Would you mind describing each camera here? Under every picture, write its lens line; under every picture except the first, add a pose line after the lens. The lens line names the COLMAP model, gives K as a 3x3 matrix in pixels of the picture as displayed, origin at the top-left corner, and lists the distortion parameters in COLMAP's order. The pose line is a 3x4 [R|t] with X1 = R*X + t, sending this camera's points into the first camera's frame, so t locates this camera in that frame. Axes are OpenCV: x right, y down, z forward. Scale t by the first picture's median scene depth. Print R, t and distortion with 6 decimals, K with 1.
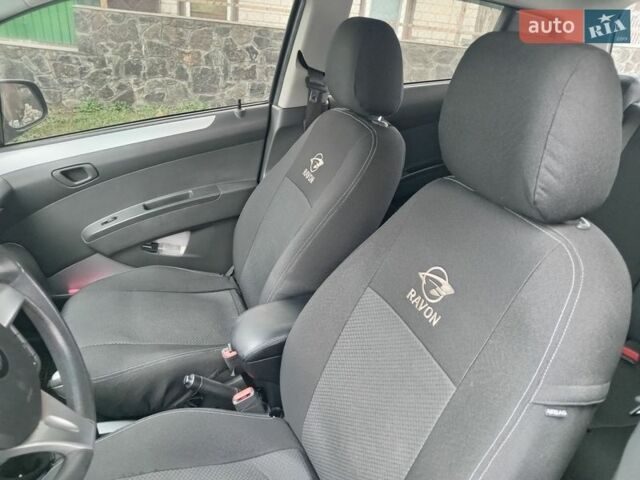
lens RADIAL K [[471.7, 0, 322.2], [0, 471.7, 240.0], [0, 0, 1]] dist [0.000887, -0.013079]
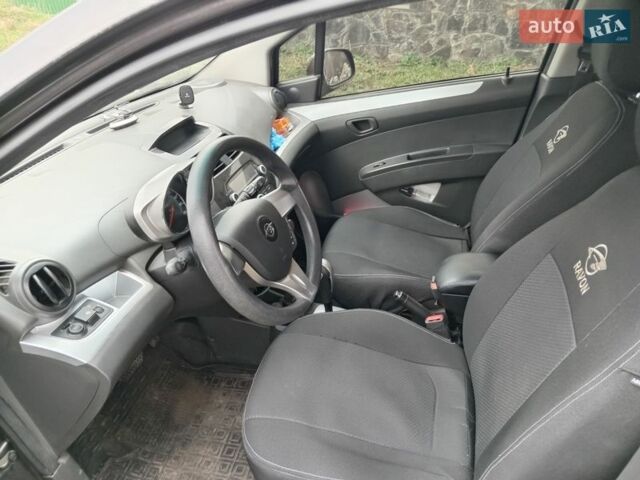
lens RADIAL K [[471.7, 0, 321.7], [0, 471.7, 238.6], [0, 0, 1]] dist [0.000887, -0.013079]
pose [[0.807546, 0.221487, -0.546638, 0.156119], [-0.172625, 0.974984, 0.140028, 0.002056], [0.563978, -0.018716, 0.825578, -0.126680]]
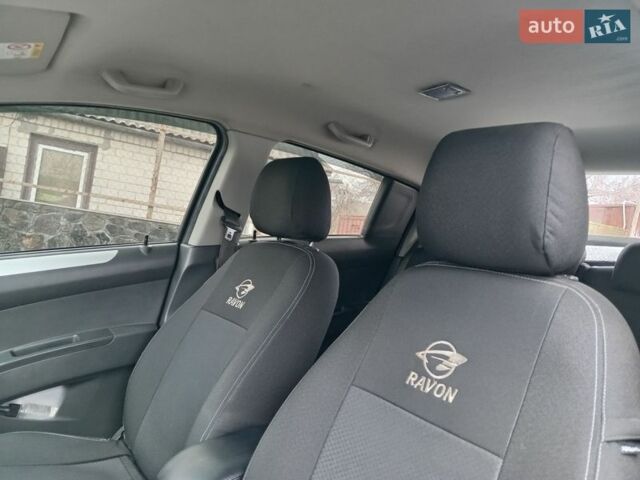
lens RADIAL K [[471.7, 0, 319.9], [0, 471.7, 238.0], [0, 0, 1]] dist [0.000887, -0.013079]
pose [[0.947628, 0.049482, 0.315520, -0.150918], [0.083416, 0.915286, -0.394073, 0.112538], [-0.308290, 0.399754, 0.863223, 0.080608]]
